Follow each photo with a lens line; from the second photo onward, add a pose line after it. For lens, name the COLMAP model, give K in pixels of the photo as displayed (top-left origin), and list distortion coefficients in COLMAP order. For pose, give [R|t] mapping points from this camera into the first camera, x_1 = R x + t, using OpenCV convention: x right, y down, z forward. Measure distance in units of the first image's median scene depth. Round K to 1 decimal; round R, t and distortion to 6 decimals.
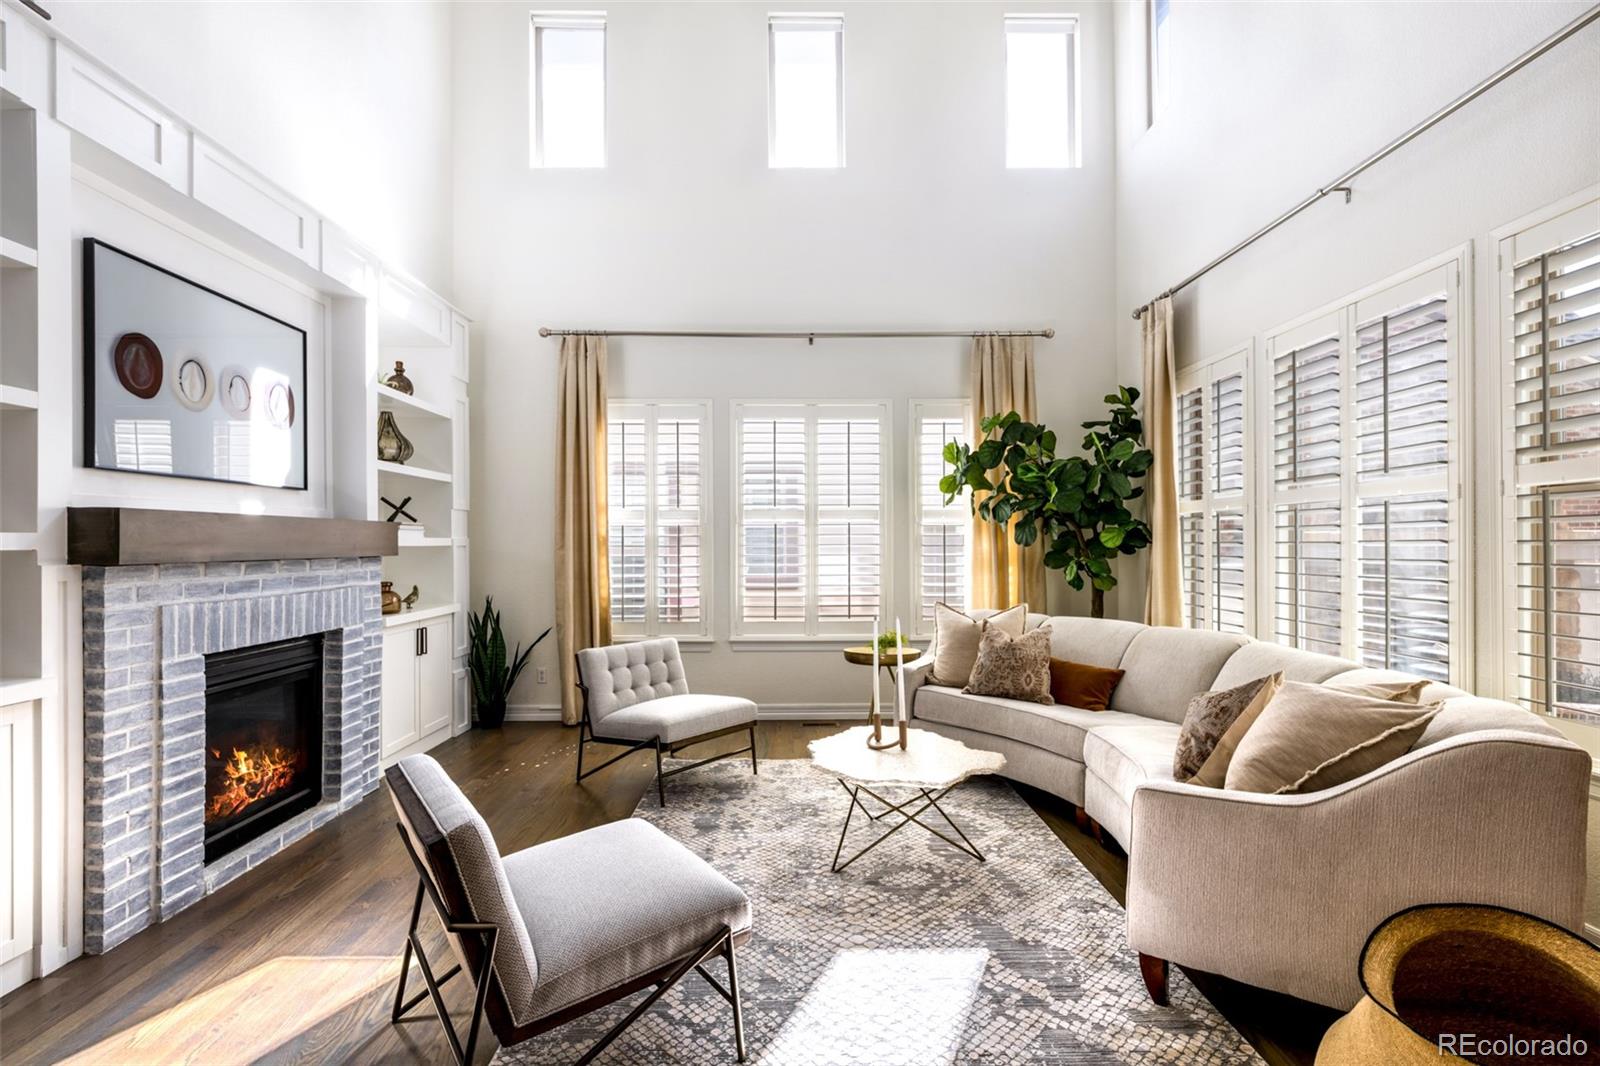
lens RADIAL K [[790.8, 0, 803.9], [0, 790.8, 537.9], [0, 0, 1]] dist [0.012790, -0.000465]
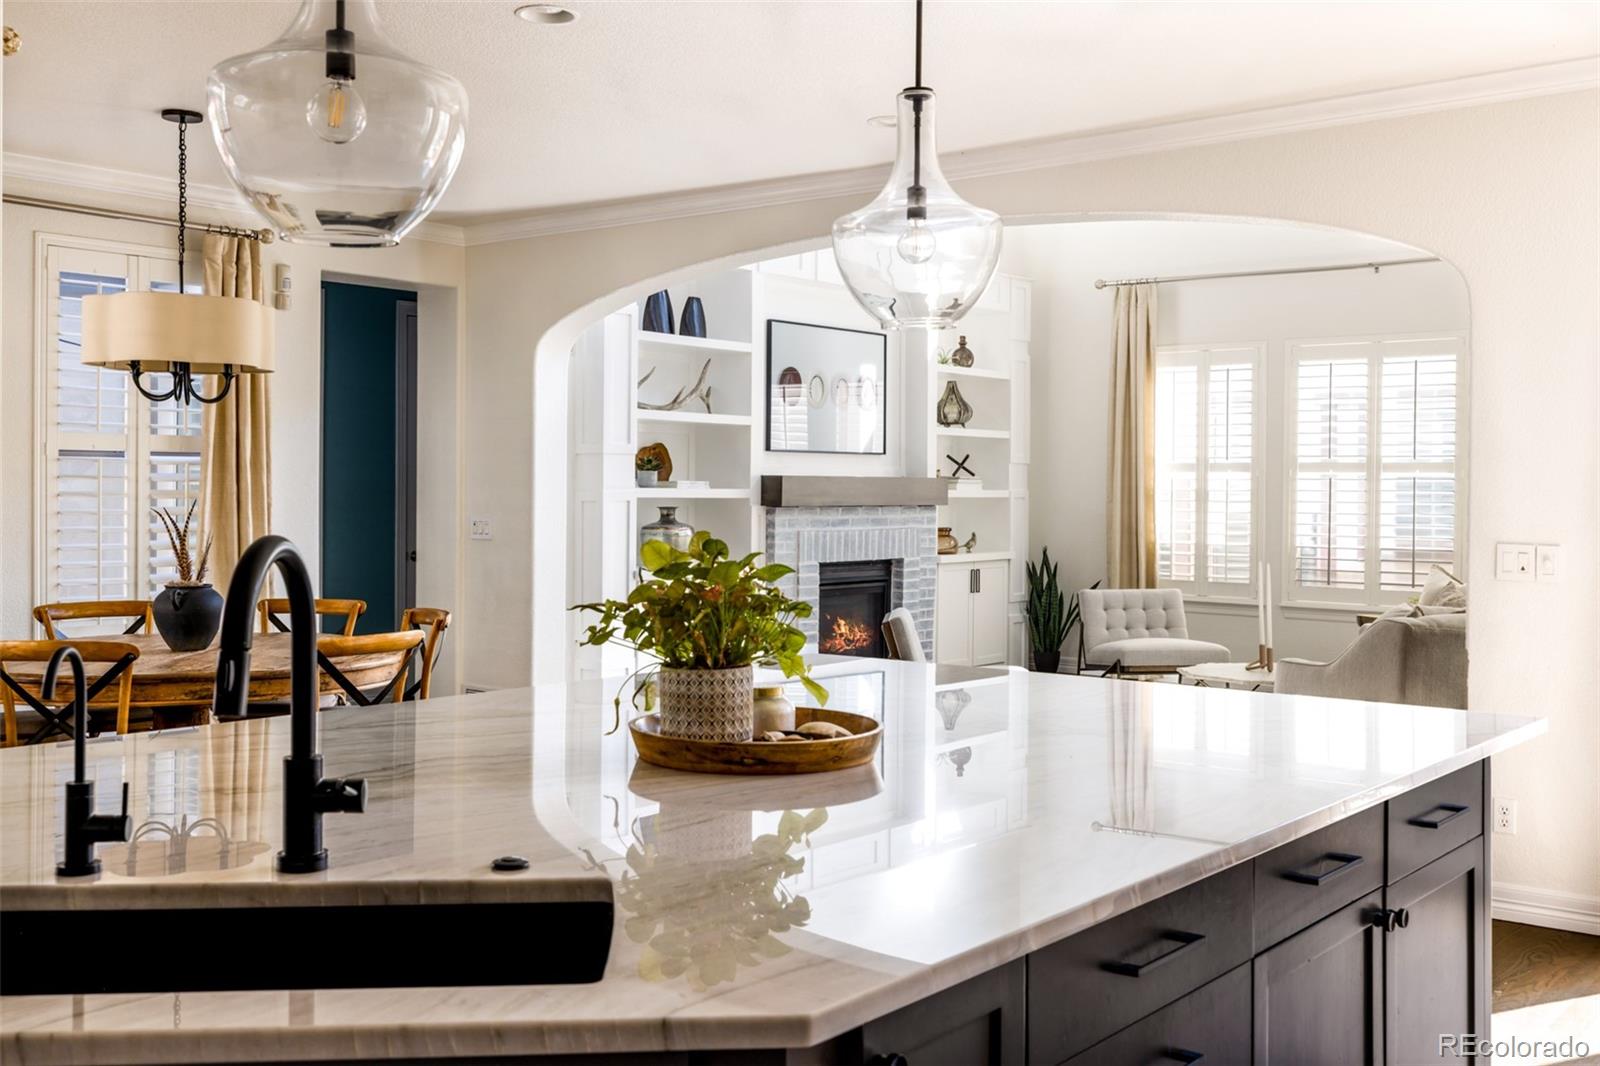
lens RADIAL K [[1598.0, 0, 799.4], [0, 1598.0, 525.7], [0, 0, 1]] dist [0.010886, 0.000000]
pose [[0.773847, 0.025823, -0.632846, 0.974563], [-0.007784, 0.999481, 0.031264, -0.024247], [0.633325, -0.019268, 0.773646, -1.180298]]
